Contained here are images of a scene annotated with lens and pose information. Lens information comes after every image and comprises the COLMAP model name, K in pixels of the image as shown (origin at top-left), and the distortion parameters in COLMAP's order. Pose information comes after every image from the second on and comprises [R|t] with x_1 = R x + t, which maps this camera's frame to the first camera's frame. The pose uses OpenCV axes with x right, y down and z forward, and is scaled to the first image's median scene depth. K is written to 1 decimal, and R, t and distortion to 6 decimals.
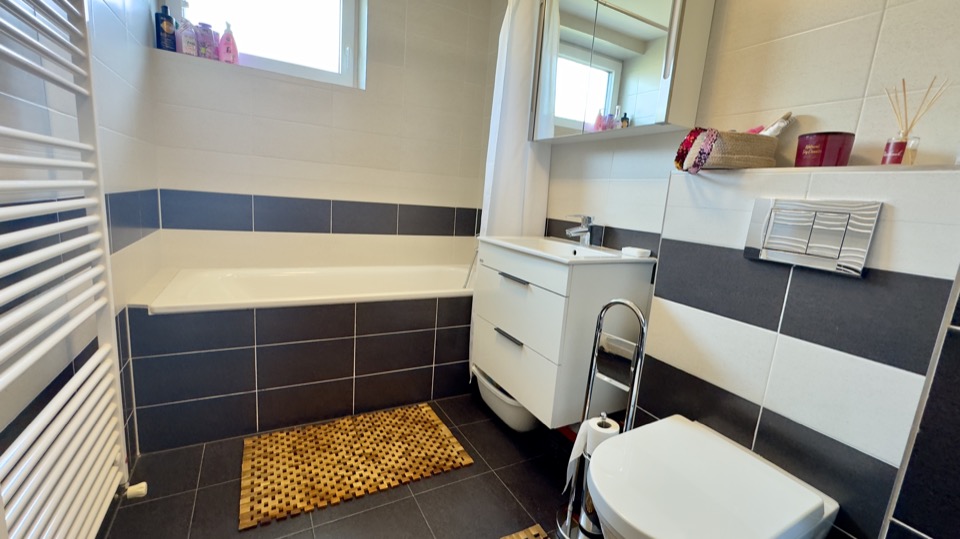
lens RADIAL K [[401.7, 0, 480.0], [0, 401.7, 269.5], [0, 0, 1]] dist [-0.001265, -0.000128]
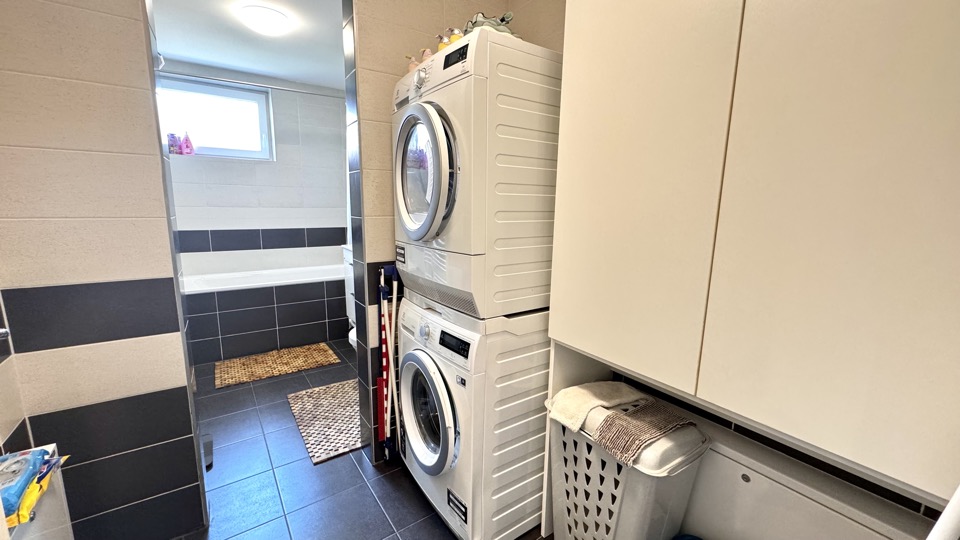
lens RADIAL K [[379.7, 0, 480.0], [0, 379.7, 270.0], [0, 0, 1]] dist [-0.000383, 0.000121]
pose [[0.992032, -0.077109, 0.099630, 0.449273], [0.077219, 0.997010, 0.002755, 0.073594], [-0.099544, 0.004960, 0.995021, -0.805422]]
